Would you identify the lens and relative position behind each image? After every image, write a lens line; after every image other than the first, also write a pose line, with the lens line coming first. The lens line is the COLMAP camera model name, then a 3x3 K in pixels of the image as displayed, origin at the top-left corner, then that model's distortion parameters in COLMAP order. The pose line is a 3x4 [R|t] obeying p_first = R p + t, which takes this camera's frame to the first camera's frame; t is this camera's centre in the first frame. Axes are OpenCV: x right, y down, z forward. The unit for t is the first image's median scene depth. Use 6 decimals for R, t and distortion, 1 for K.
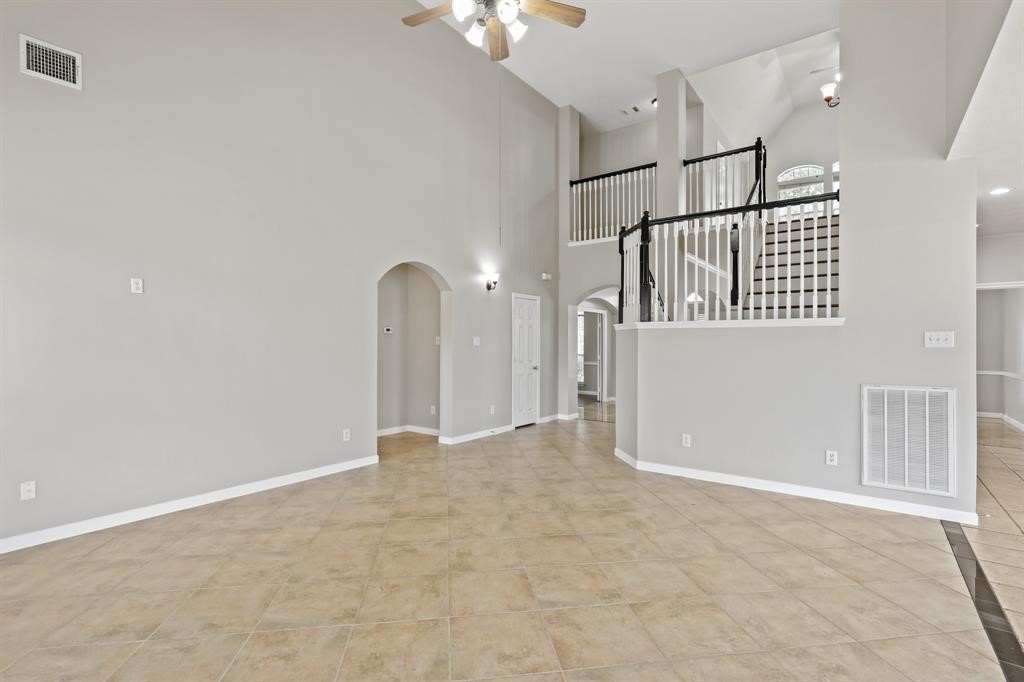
lens RADIAL K [[477.4, 0, 512.2], [0, 477.4, 345.0], [0, 0, 1]] dist [-0.003170, -0.000107]
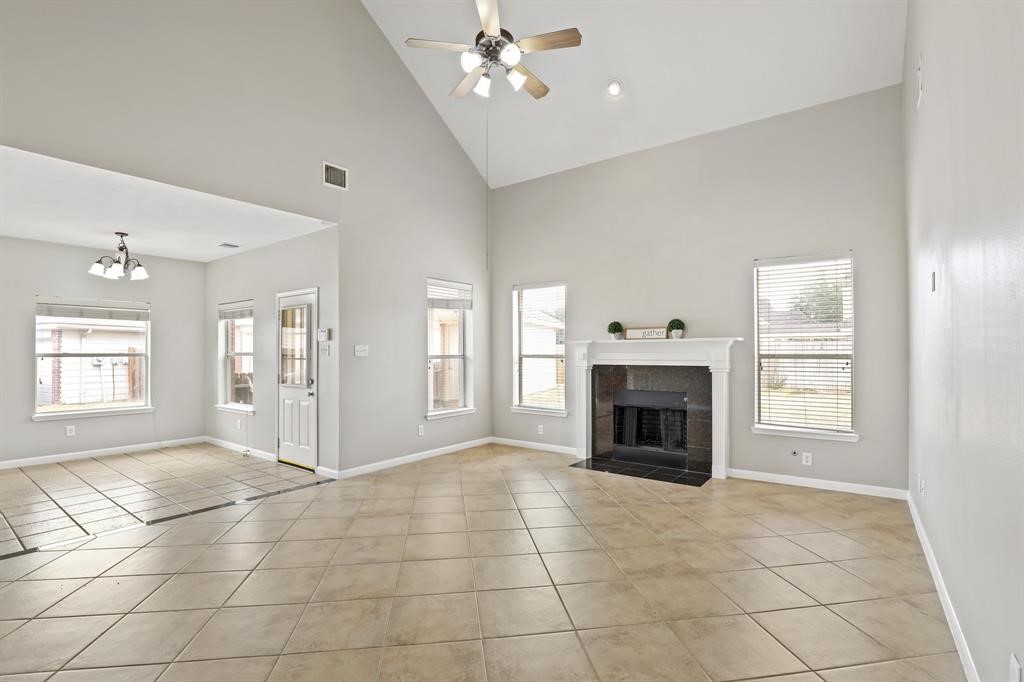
lens RADIAL K [[474.3, 0, 511.4], [0, 474.3, 352.1], [0, 0, 1]] dist [-0.027260, -0.000132]
pose [[-0.999997, 0.001656, 0.001952, -0.063514], [0.001661, 0.999995, 0.002804, -0.008813], [-0.001947, 0.002807, -0.999994, 1.580734]]
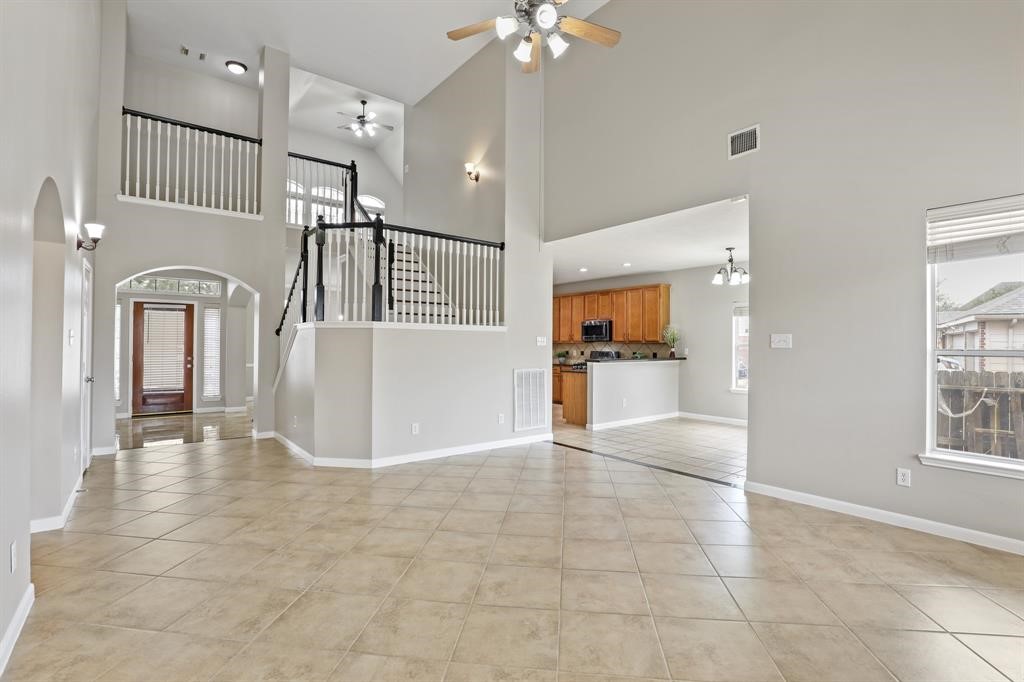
lens RADIAL K [[475.9, 0, 512.0], [0, 475.9, 341.0], [0, 0, 1]] dist [-0.025790, 0.000243]
pose [[0.259699, 0.005080, 0.965676, -0.784901], [-0.002190, 0.999987, -0.004672, -0.003514], [-0.965687, -0.000902, 0.259707, 0.576122]]
